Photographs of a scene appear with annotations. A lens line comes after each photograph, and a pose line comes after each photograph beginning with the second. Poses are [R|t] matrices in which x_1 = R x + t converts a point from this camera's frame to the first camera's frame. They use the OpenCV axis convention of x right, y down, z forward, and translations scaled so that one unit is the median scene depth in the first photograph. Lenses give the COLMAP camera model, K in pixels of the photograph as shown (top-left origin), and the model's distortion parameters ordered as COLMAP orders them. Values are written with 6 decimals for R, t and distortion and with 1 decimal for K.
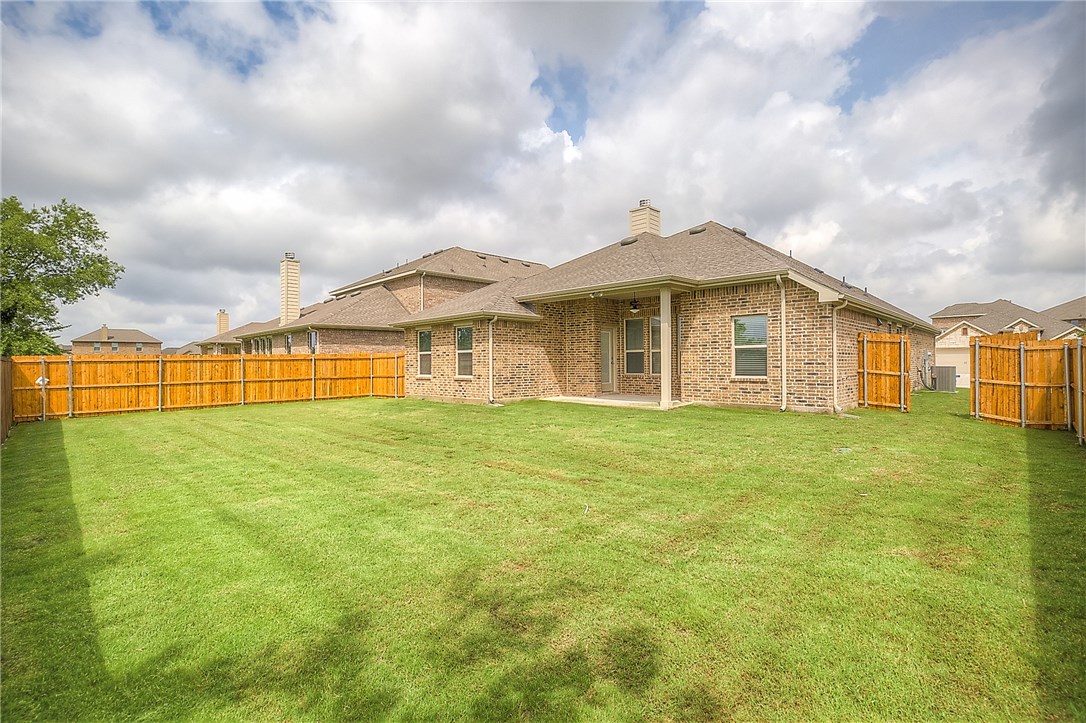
lens RADIAL K [[495.8, 0, 545.5], [0, 495.8, 360.0], [0, 0, 1]] dist [-0.017422, 0.003076]
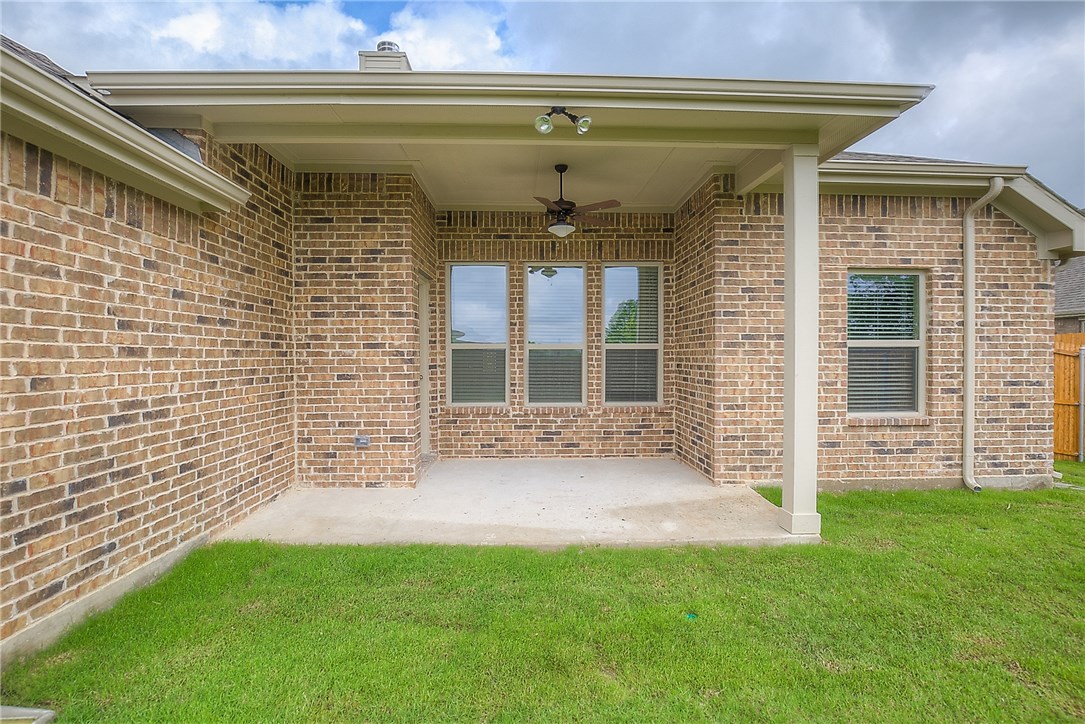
lens RADIAL K [[495.3, 0, 539.0], [0, 495.3, 364.1], [0, 0, 1]] dist [-0.017422, 0.003076]
pose [[0.681137, -0.004478, 0.732142, -0.082384], [-0.006721, 0.999901, 0.012369, -0.010126], [-0.732125, -0.013346, 0.681039, 0.744535]]
